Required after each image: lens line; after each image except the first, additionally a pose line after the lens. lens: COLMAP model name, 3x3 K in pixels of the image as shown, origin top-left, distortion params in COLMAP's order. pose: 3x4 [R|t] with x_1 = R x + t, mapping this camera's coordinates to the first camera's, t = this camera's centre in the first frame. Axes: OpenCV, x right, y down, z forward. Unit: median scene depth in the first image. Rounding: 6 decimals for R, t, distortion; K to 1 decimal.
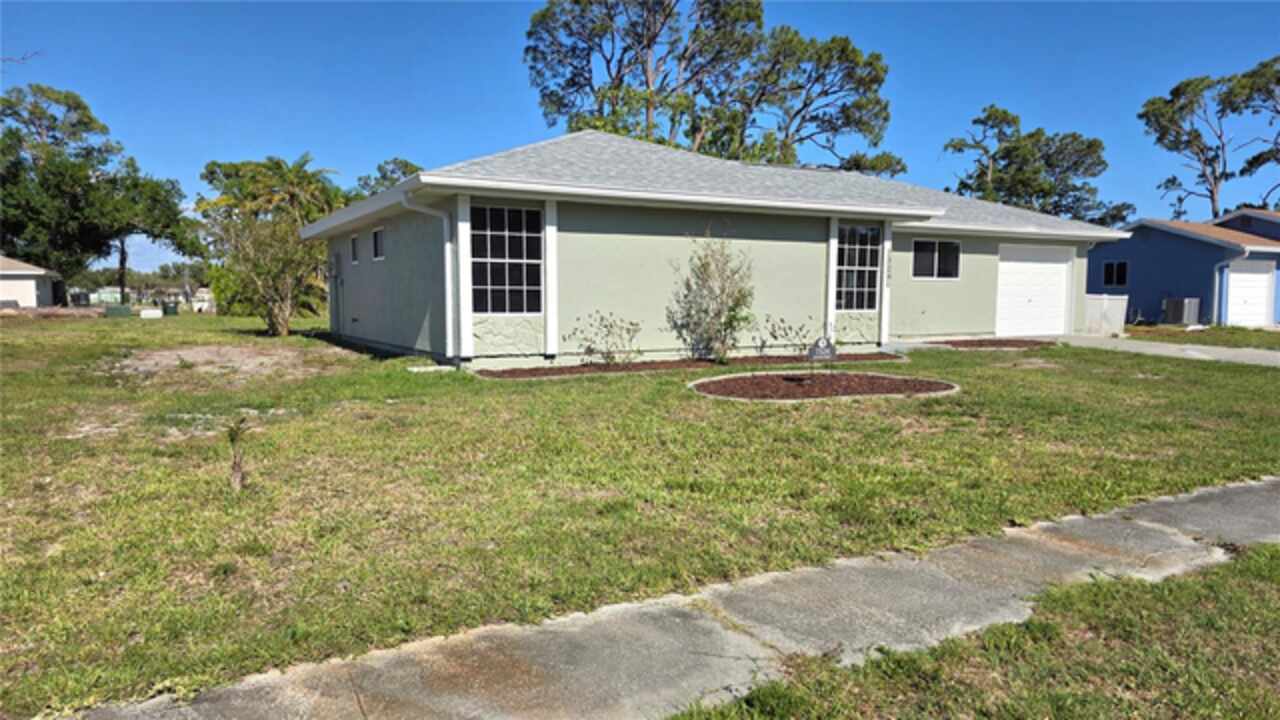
lens RADIAL K [[872.0, 0, 649.0], [0, 872.0, 361.2], [0, 0, 1]] dist [0.034679, -0.003287]
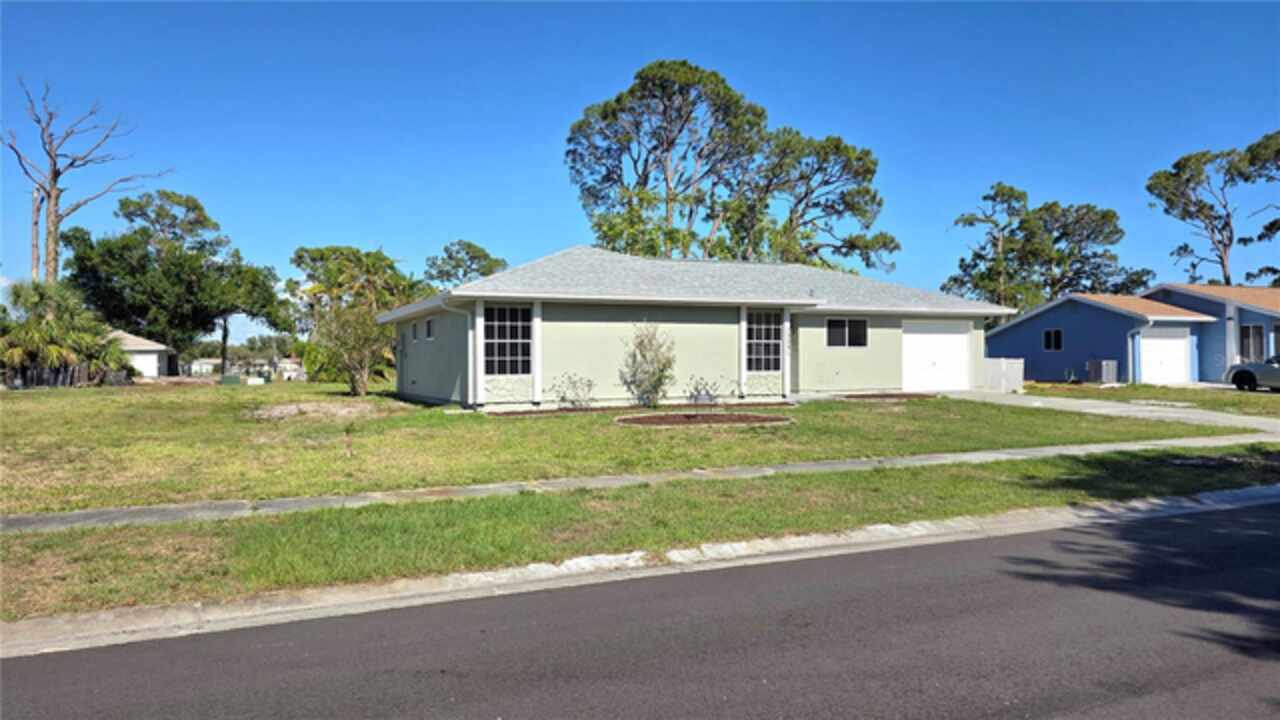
lens RADIAL K [[874.4, 0, 640.0], [0, 874.4, 360.0], [0, 0, 1]] dist [0.086239, -0.088150]
pose [[0.996482, -0.009945, -0.083217, 0.083570], [0.003558, 0.997059, -0.076552, 0.015847], [0.083734, 0.075987, 0.993587, -0.217504]]
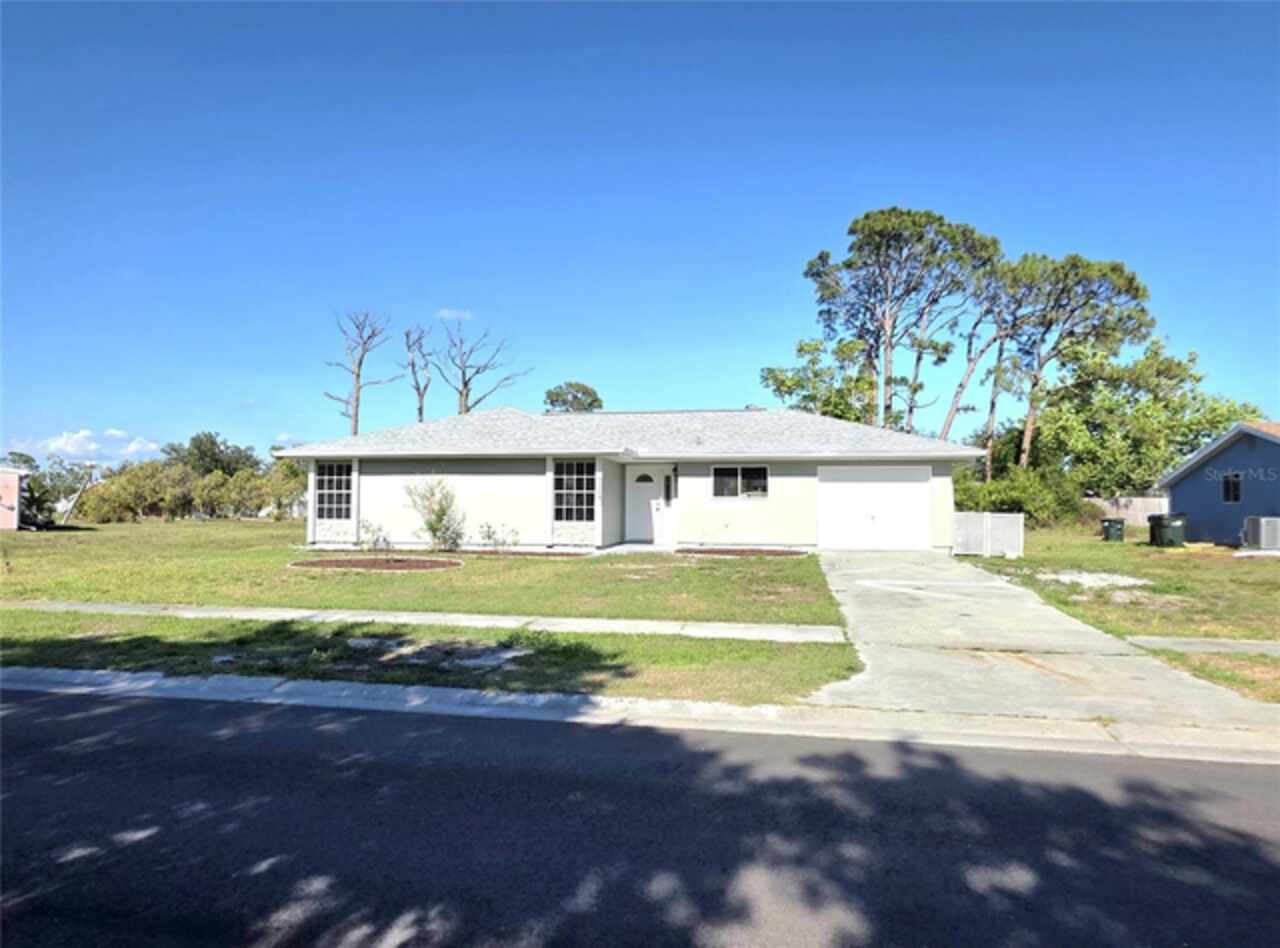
lens RADIAL K [[755.6, 0, 635.8], [0, 755.6, 478.6], [0, 0, 1]] dist [0.006182, -0.000462]
pose [[0.754701, -0.023393, -0.655651, 0.589424], [-0.053299, 0.993875, -0.096811, -0.008231], [0.653900, 0.108009, 0.748832, 0.082751]]
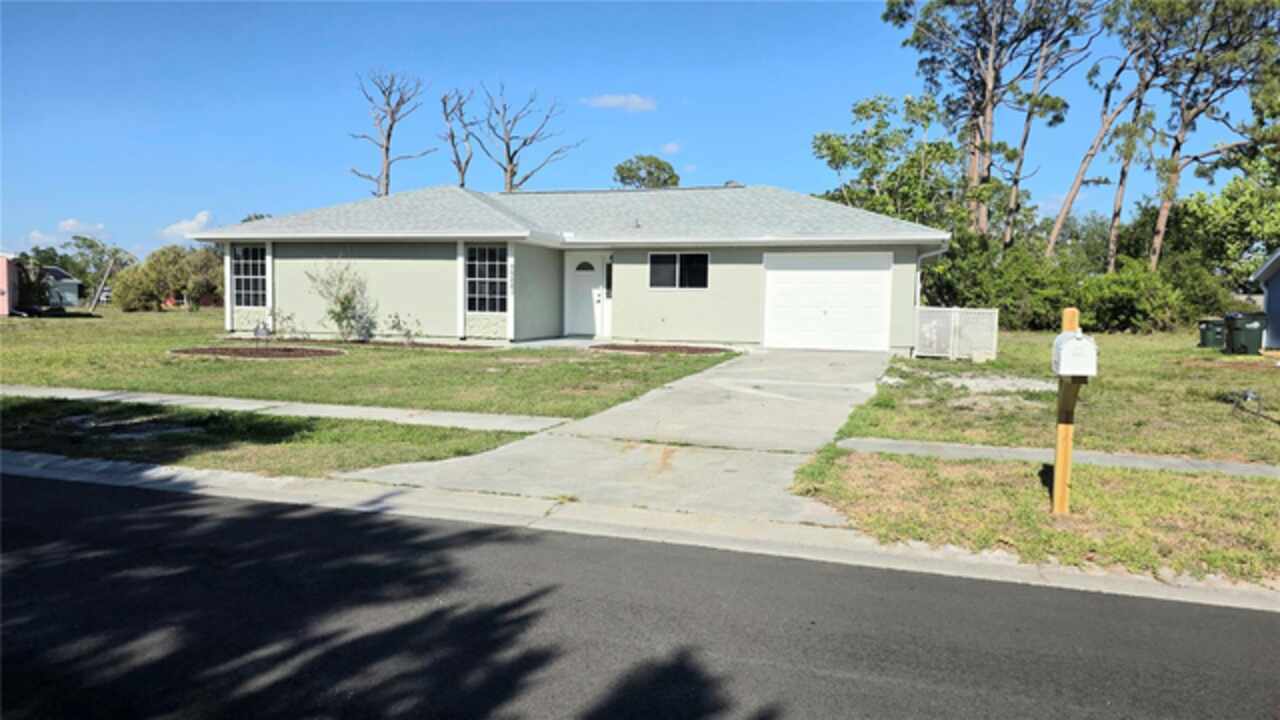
lens RADIAL K [[887.7, 0, 648.1], [0, 887.7, 354.1], [0, 0, 1]] dist [0.081567, -0.091139]
pose [[0.653733, 0.052172, -0.754925, 0.734528], [-0.072979, 0.997317, 0.005727, -0.011909], [0.753198, 0.051350, 0.655787, 0.175961]]
